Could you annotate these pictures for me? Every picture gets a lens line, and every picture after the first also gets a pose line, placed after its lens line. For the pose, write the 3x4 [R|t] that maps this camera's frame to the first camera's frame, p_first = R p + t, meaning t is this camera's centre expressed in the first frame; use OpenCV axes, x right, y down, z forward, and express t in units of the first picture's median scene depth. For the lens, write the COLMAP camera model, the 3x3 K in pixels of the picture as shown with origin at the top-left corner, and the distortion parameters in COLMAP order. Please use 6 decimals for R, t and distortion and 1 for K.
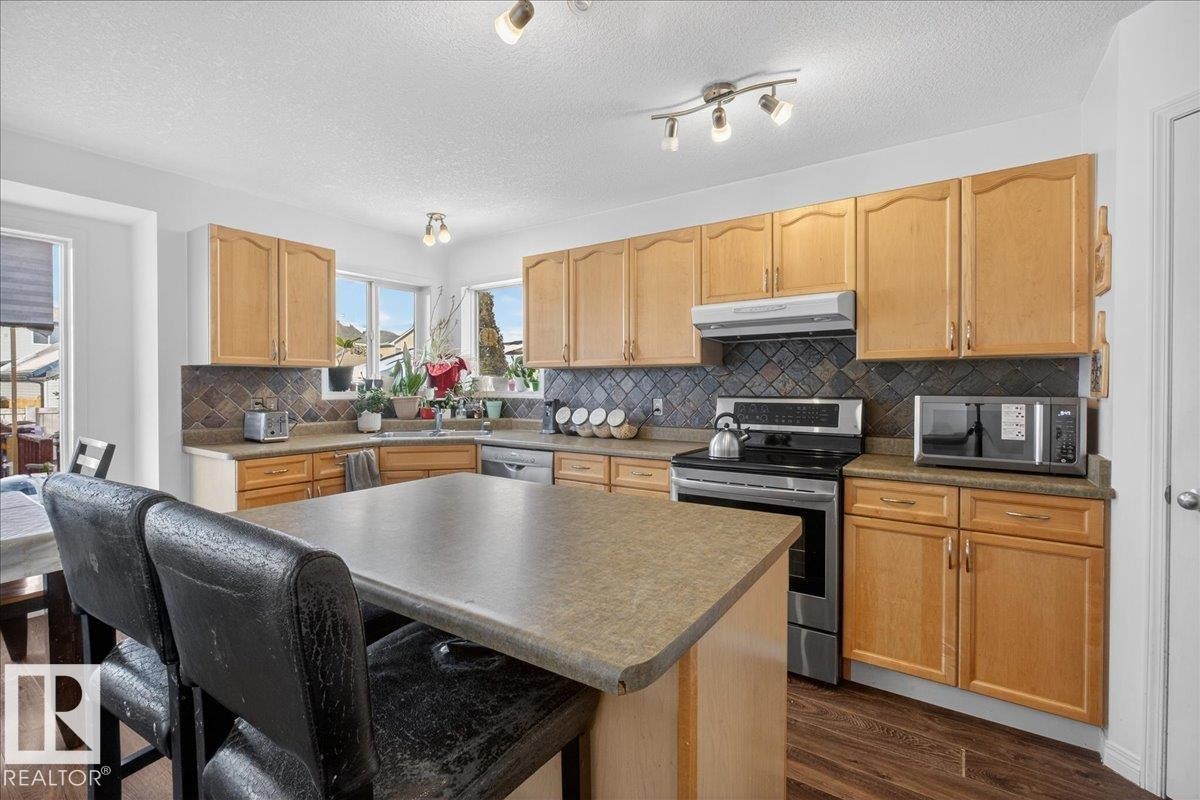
lens RADIAL K [[528.4, 0, 605.4], [0, 528.4, 390.8], [0, 0, 1]] dist [-0.004857, 0.000493]
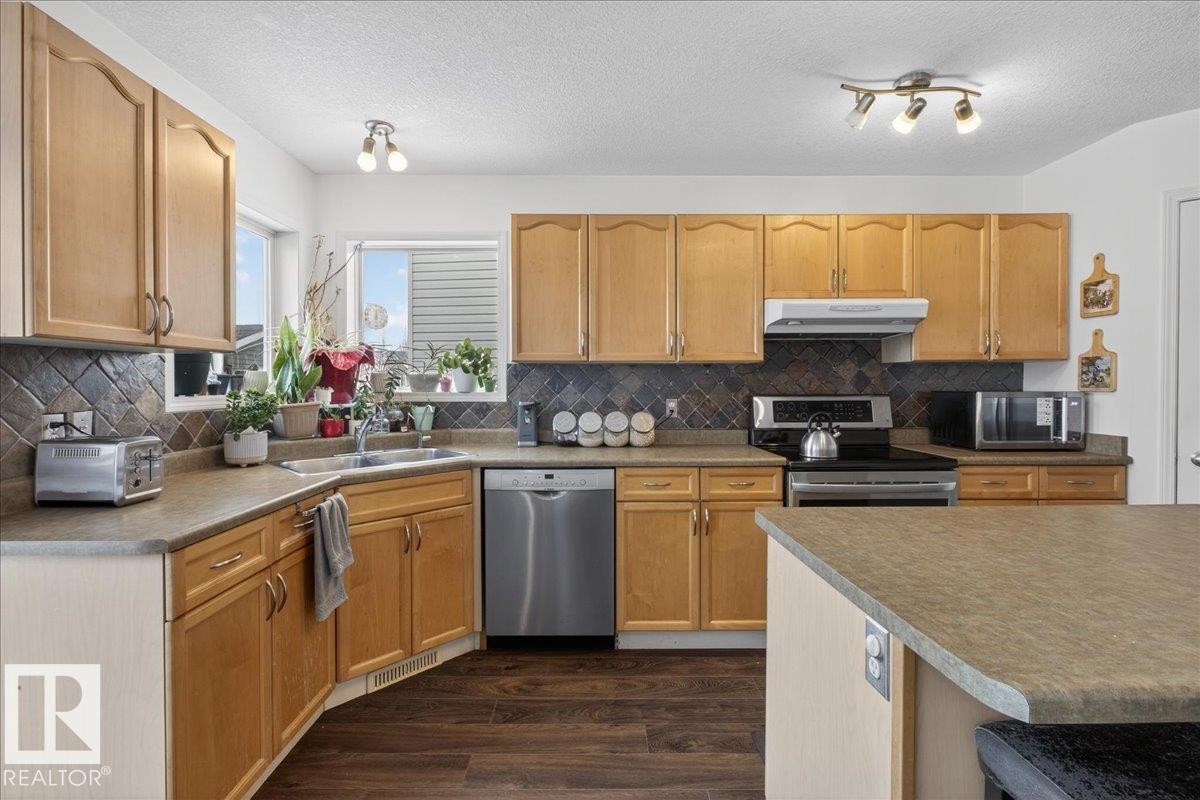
lens RADIAL K [[528.4, 0, 598.9], [0, 528.4, 399.1], [0, 0, 1]] dist [-0.004857, 0.000493]
pose [[0.822774, -0.018671, 0.568062, -0.556220], [0.008196, 0.999746, 0.020989, -0.004853], [-0.568310, -0.012613, 0.822718, 0.353428]]
